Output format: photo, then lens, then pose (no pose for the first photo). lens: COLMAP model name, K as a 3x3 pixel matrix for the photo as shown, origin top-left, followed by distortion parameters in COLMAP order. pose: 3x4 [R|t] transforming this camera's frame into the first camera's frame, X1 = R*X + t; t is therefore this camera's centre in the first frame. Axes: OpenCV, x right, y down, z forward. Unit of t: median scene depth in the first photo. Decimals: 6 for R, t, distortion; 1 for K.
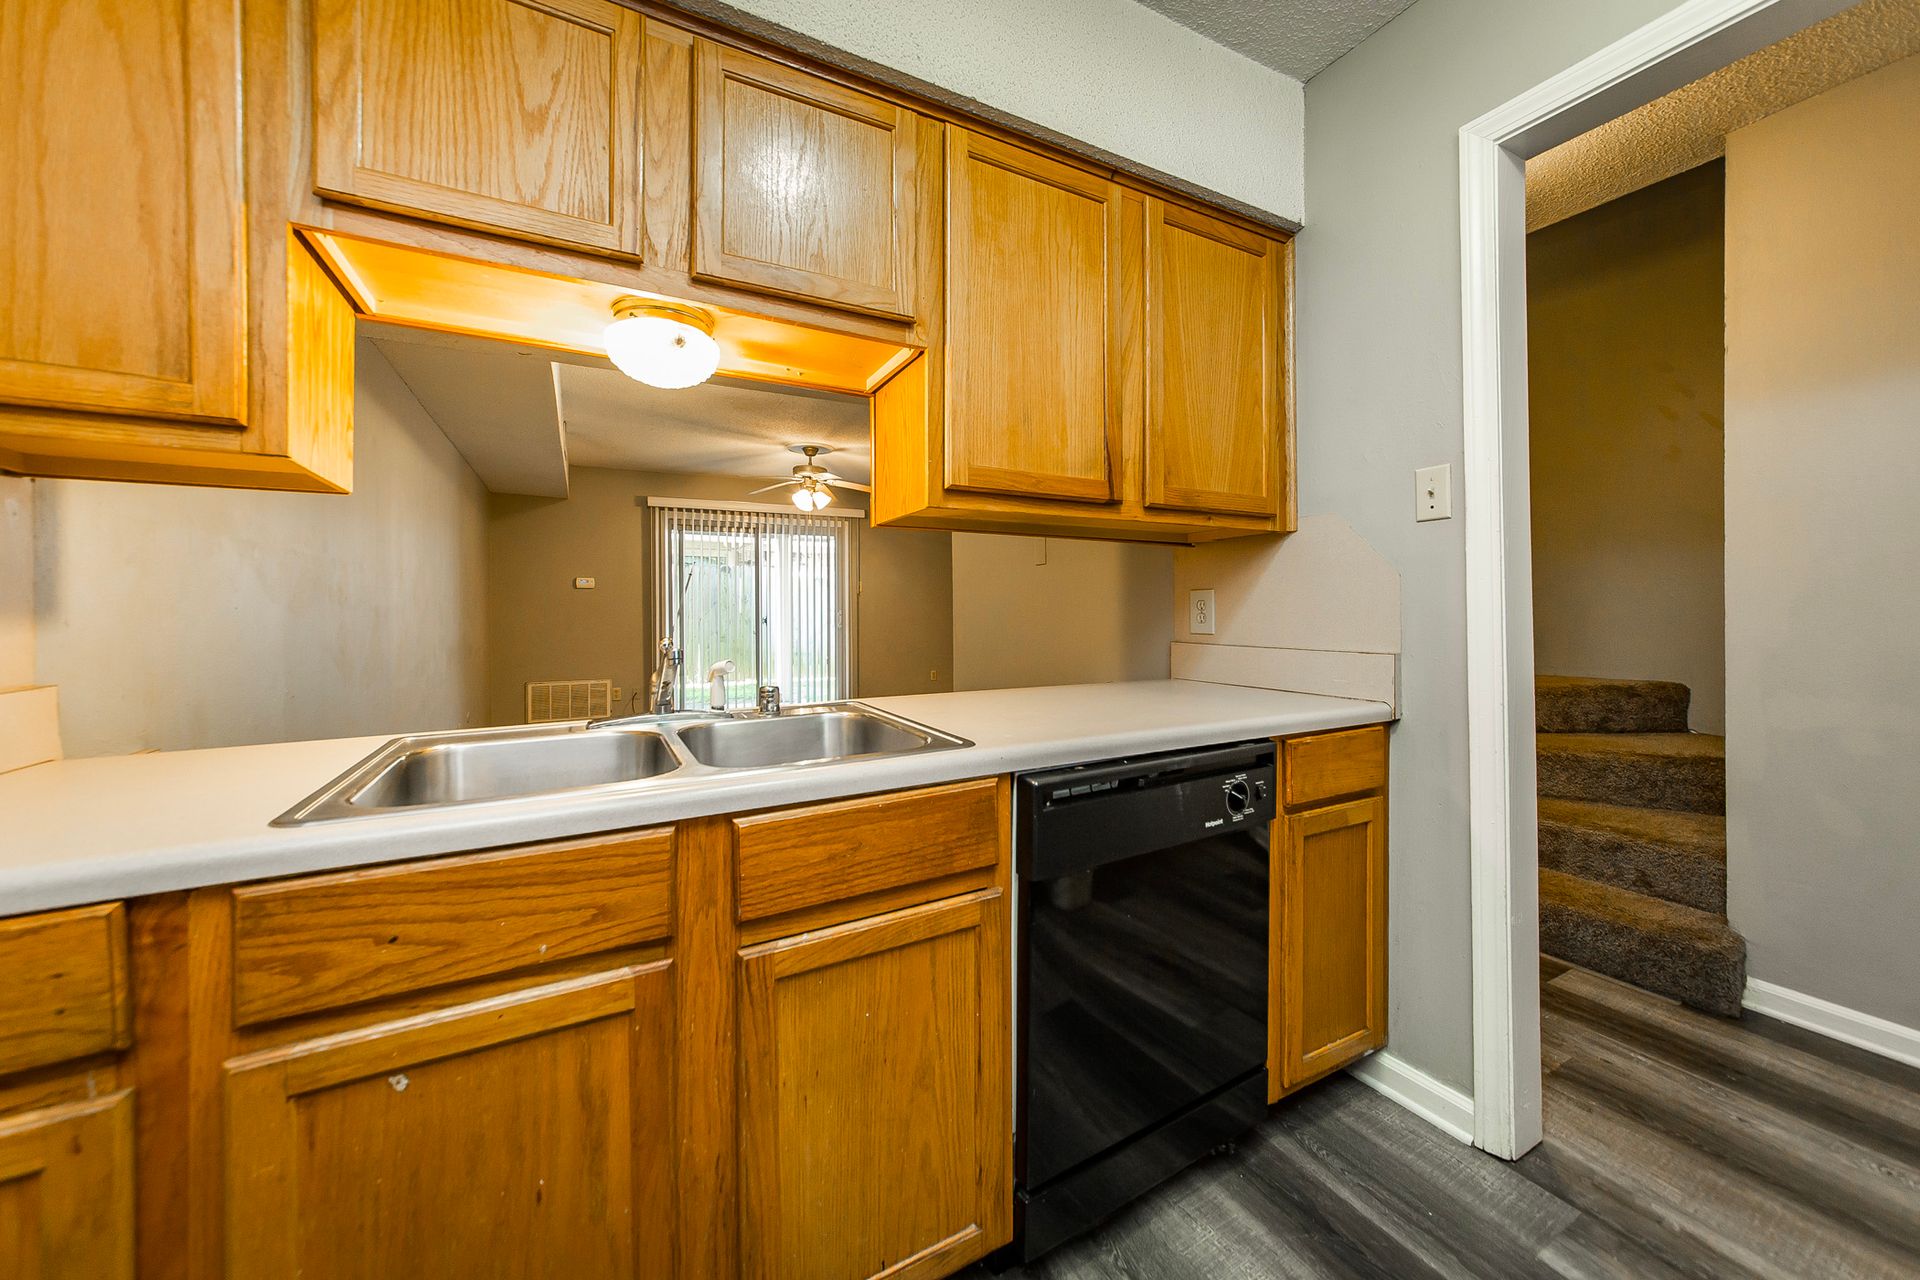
lens RADIAL K [[686.3, 0, 956.9], [0, 686.3, 611.7], [0, 0, 1]] dist [0.001752, 0.000190]
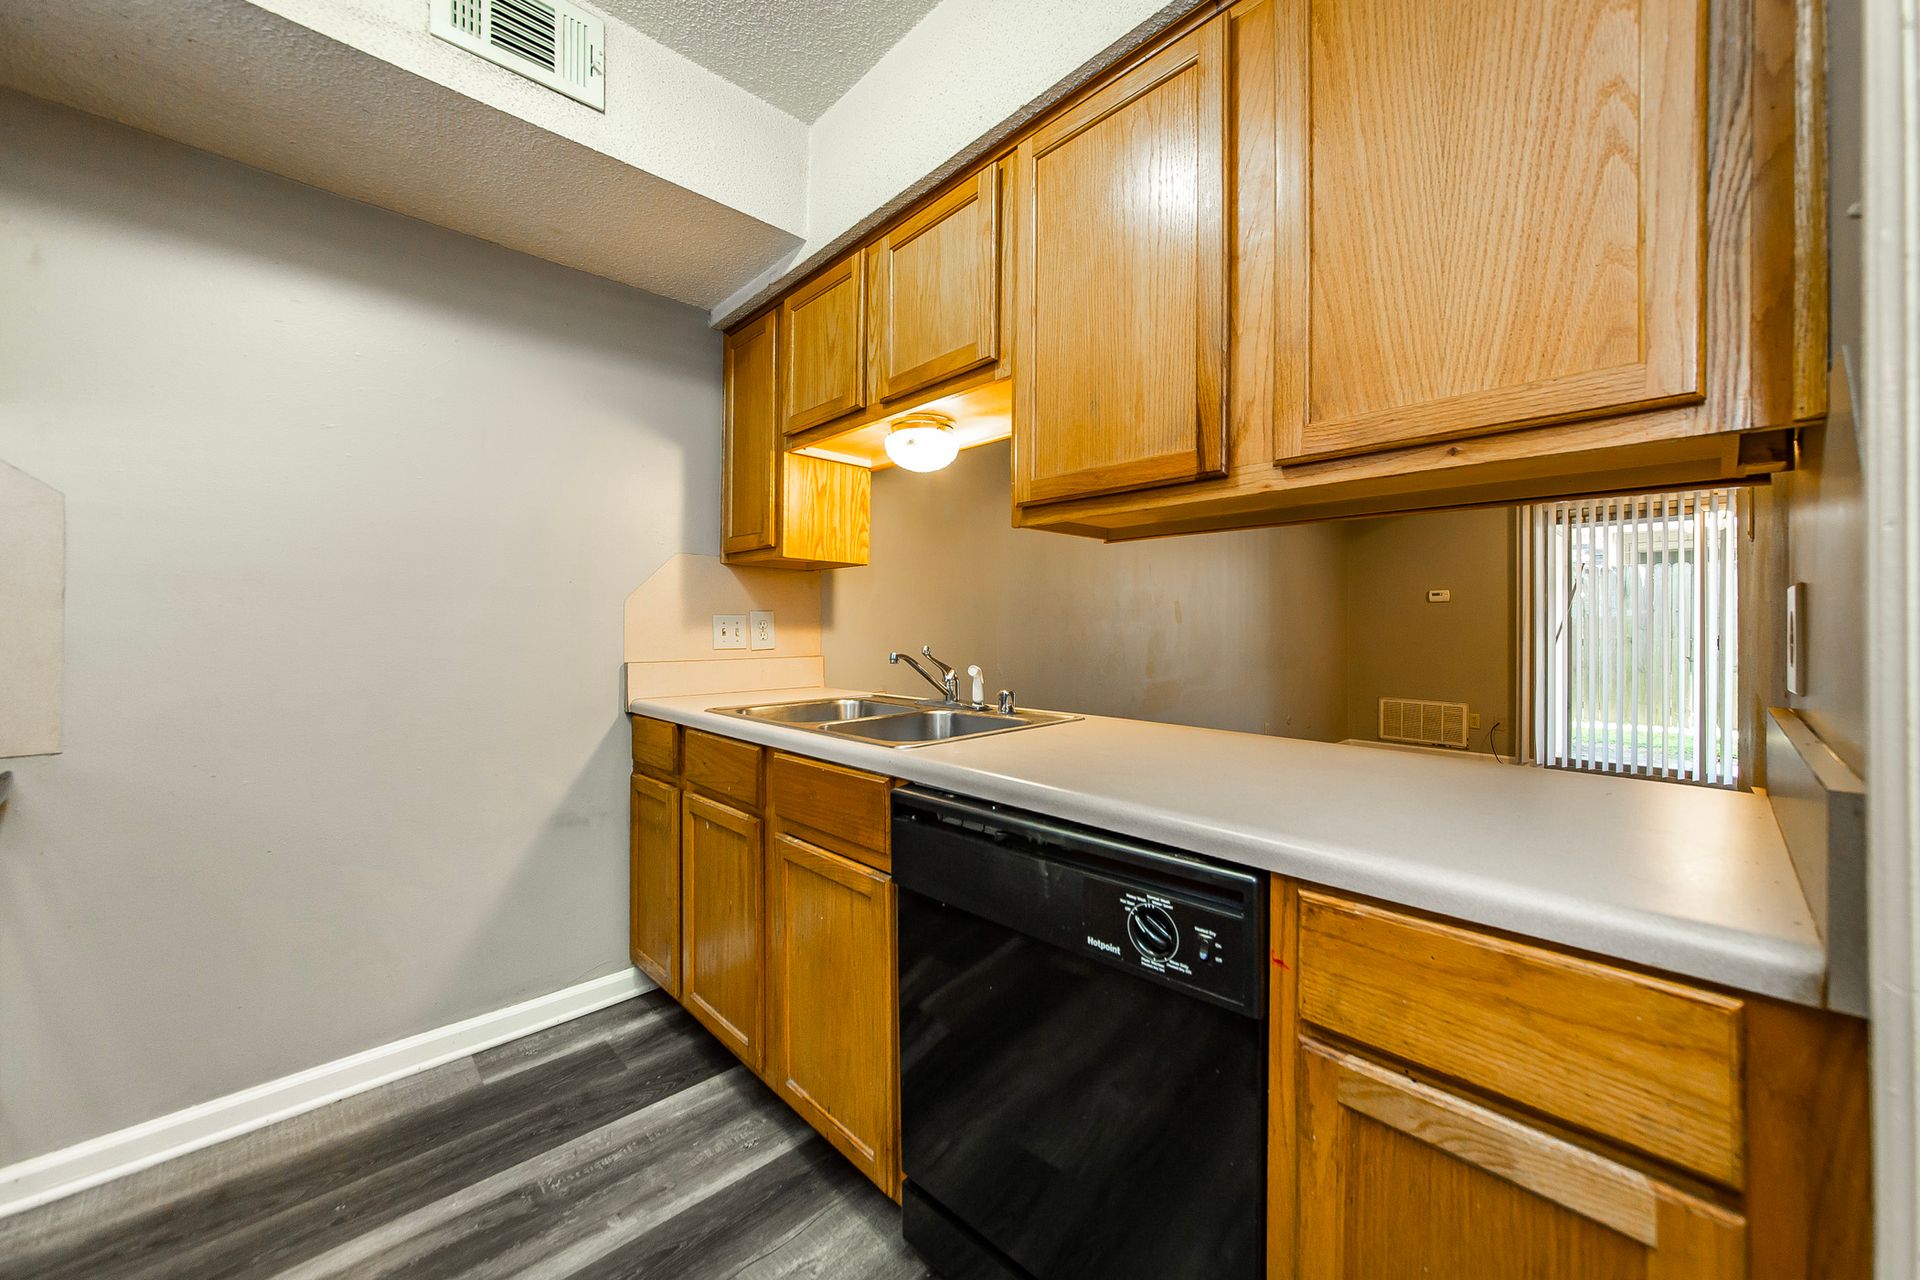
lens RADIAL K [[707.7, 0, 969.9], [0, 707.7, 625.5], [0, 0, 1]] dist [-0.001587, 0.000045]
pose [[0.270502, 0.002452, -0.962716, 0.898138], [-0.003440, 0.999993, 0.001580, -0.008351], [0.962713, 0.002885, 0.270508, 0.604816]]
